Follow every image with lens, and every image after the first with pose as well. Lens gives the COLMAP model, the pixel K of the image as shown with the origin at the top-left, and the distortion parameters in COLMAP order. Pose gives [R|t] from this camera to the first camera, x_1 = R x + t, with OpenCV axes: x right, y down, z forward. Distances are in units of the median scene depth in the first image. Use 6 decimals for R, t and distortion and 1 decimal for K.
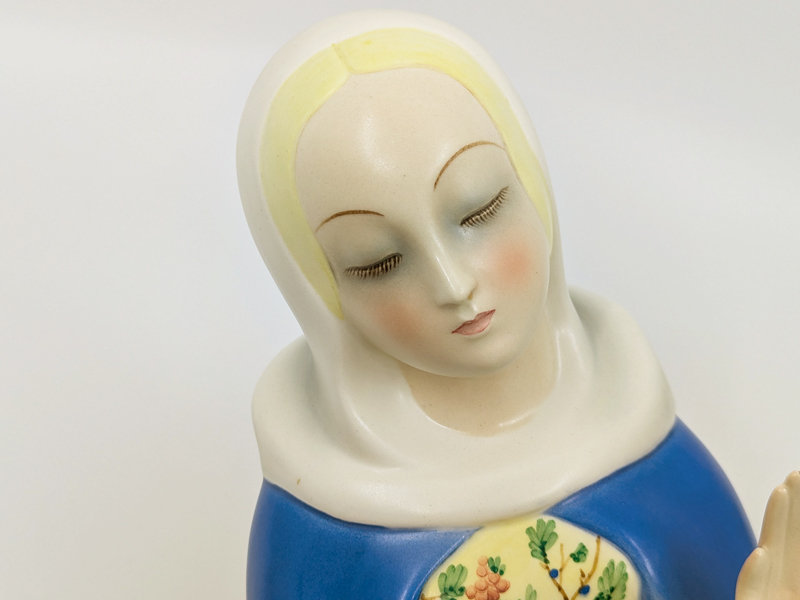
lens RADIAL K [[1501.8, 0, 393.1], [0, 1501.8, 291.5], [0, 0, 1]] dist [0.099070, 0.000000]
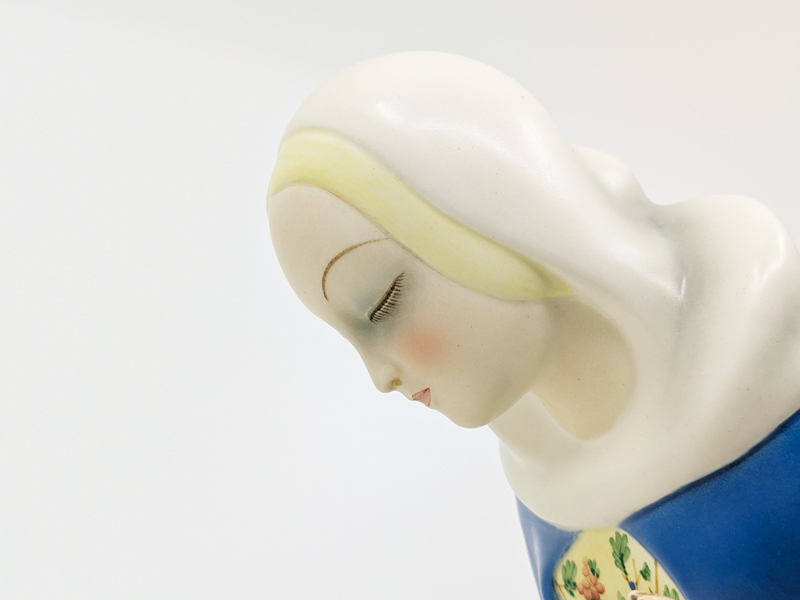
lens RADIAL K [[1501.8, 0, 401.2], [0, 1501.8, 305.5], [0, 0, 1]] dist [0.099070, 0.000000]
pose [[0.466464, 0.044321, -0.883429, 0.908361], [0.367638, 0.898678, 0.239205, -0.274278], [0.804520, -0.436363, 0.402907, 0.555434]]
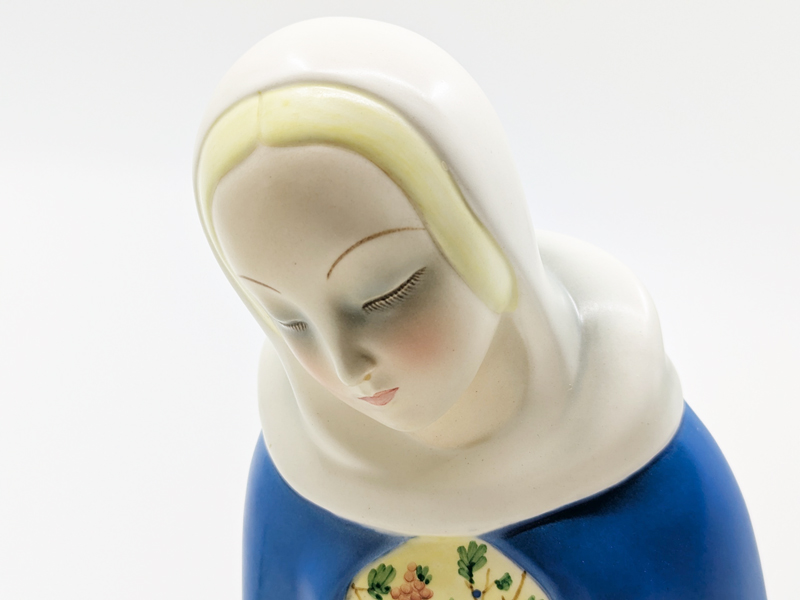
lens RADIAL K [[1501.8, 0, 405.0], [0, 1501.8, 303.2], [0, 0, 1]] dist [0.099070, 0.000000]
pose [[0.933367, 0.191624, -0.303491, 0.333972], [-0.056570, 0.913527, 0.402824, -0.403135], [0.354438, -0.358814, 0.863496, 0.168983]]
